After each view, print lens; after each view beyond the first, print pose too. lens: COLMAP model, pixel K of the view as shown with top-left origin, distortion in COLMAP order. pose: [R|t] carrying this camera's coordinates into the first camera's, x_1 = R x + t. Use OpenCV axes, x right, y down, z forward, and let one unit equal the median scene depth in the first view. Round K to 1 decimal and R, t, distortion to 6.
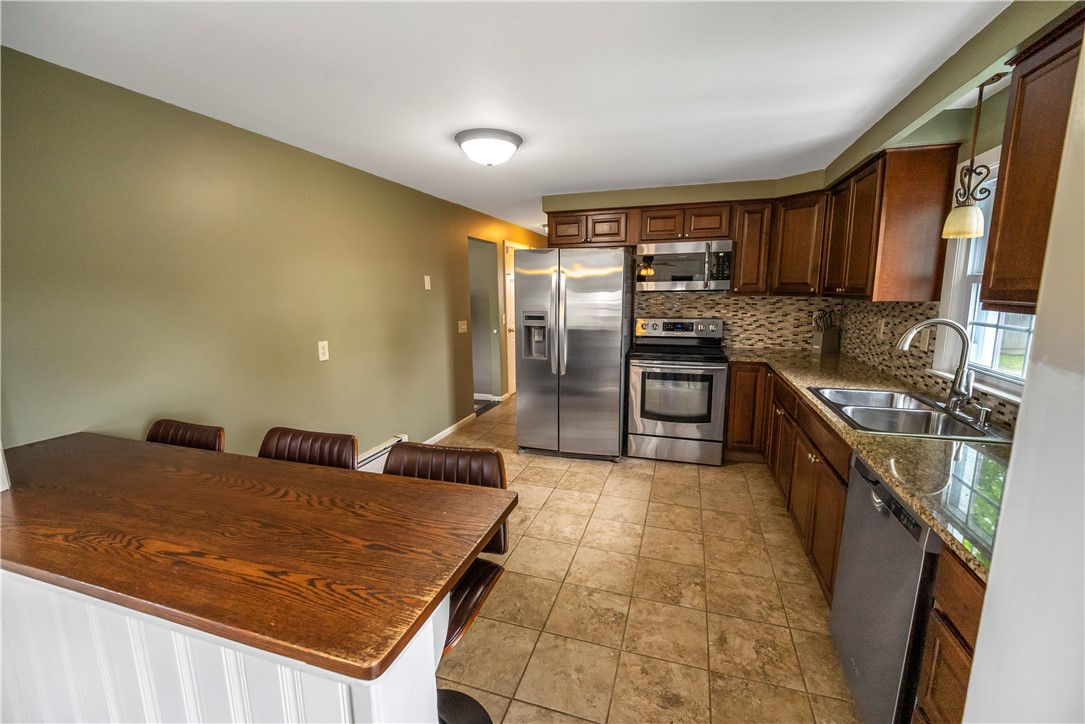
lens RADIAL K [[457.7, 0, 542.8], [0, 457.7, 364.5], [0, 0, 1]] dist [-0.004865, -0.001424]
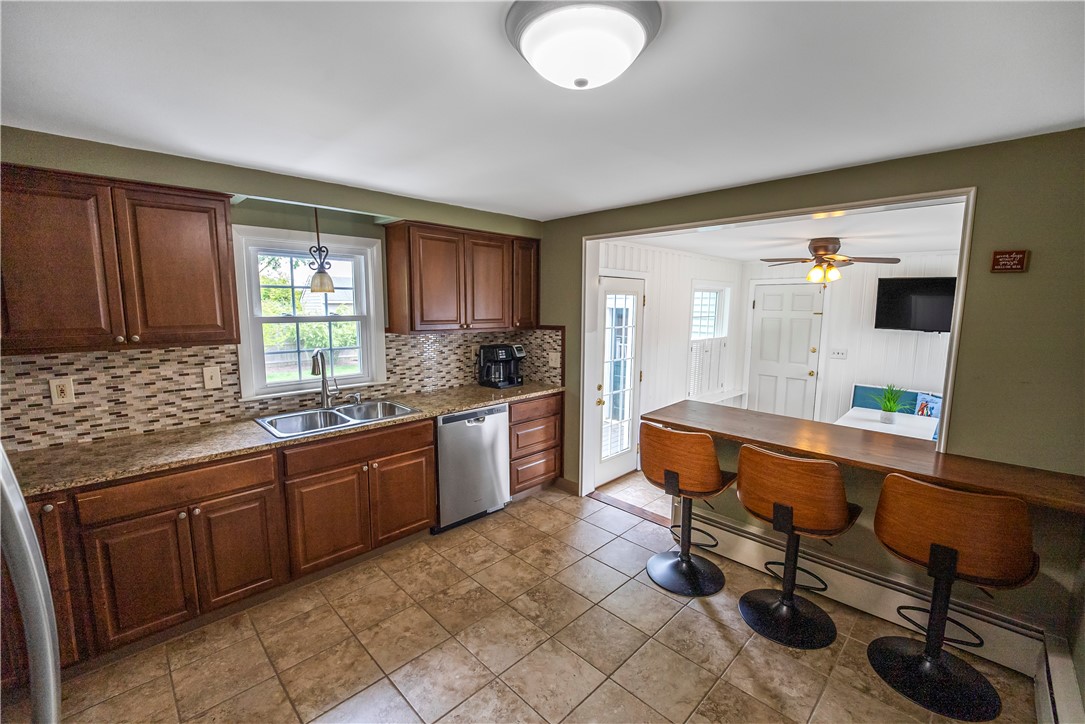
lens RADIAL K [[457.7, 0, 540.3], [0, 457.7, 364.8], [0, 0, 1]] dist [-0.004865, -0.001424]
pose [[-0.891629, -0.056807, 0.449189, -0.341721], [0.075194, 0.959742, 0.270632, -0.343656], [-0.446479, 0.275080, -0.851462, 1.709954]]
